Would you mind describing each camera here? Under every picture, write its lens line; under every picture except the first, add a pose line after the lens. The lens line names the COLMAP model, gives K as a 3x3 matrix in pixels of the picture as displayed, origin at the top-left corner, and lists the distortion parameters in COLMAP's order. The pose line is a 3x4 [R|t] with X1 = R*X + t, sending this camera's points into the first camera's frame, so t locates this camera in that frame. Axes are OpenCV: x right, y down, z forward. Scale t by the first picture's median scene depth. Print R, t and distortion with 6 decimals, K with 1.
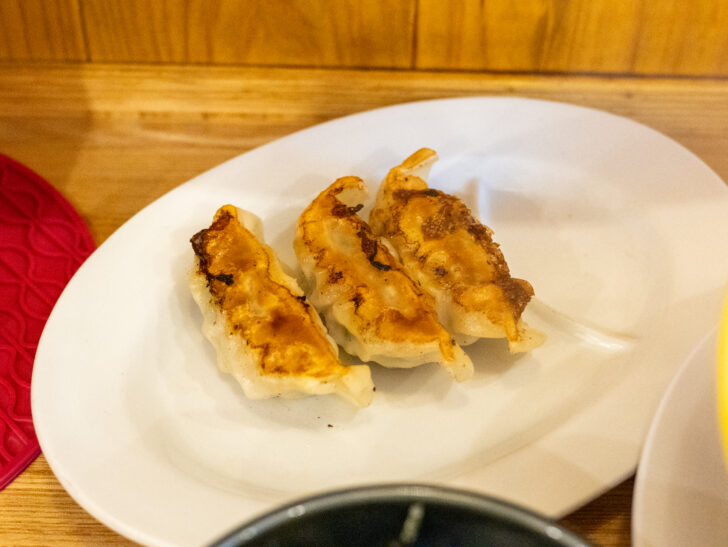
lens RADIAL K [[1168.3, 0, 364.0], [0, 1168.3, 273.5], [0, 0, 1]] dist [-0.005983, 0.090021]
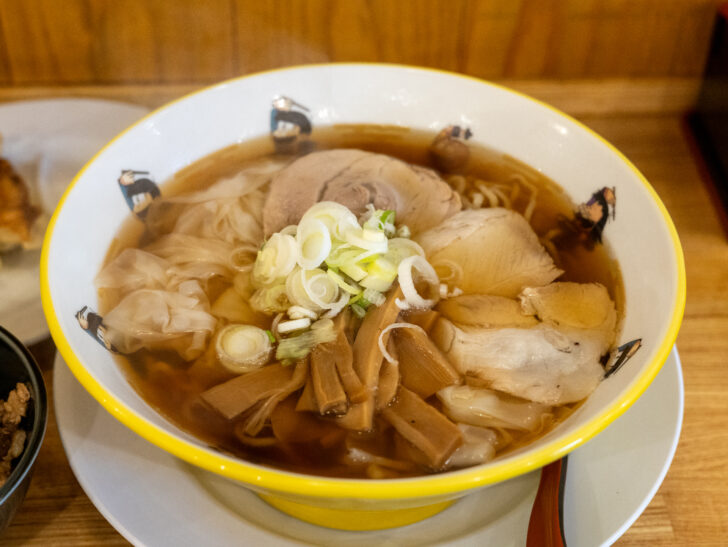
lens RADIAL K [[1168.3, 0, 364.0], [0, 1168.3, 273.5], [0, 0, 1]] dist [-0.005983, 0.090021]
pose [[0.997417, -0.054031, 0.047323, 0.484545], [0.056974, 0.996371, -0.063234, 0.215815], [-0.043735, 0.065767, 0.996876, -0.556627]]
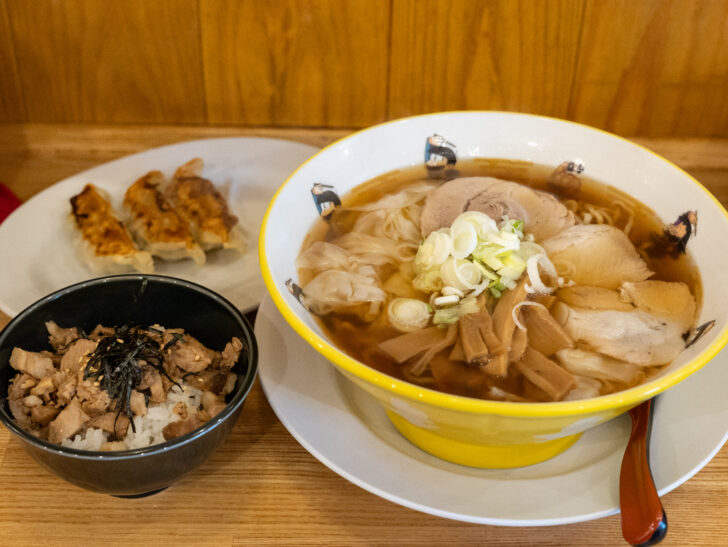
lens RADIAL K [[1168.3, 0, 364.0], [0, 1168.3, 273.5], [0, 0, 1]] dist [-0.005983, 0.090021]
pose [[0.999926, -0.007436, -0.009679, 0.368551], [0.006008, 0.990139, -0.139960, 0.375940], [0.010624, 0.139891, 0.990110, -0.929137]]
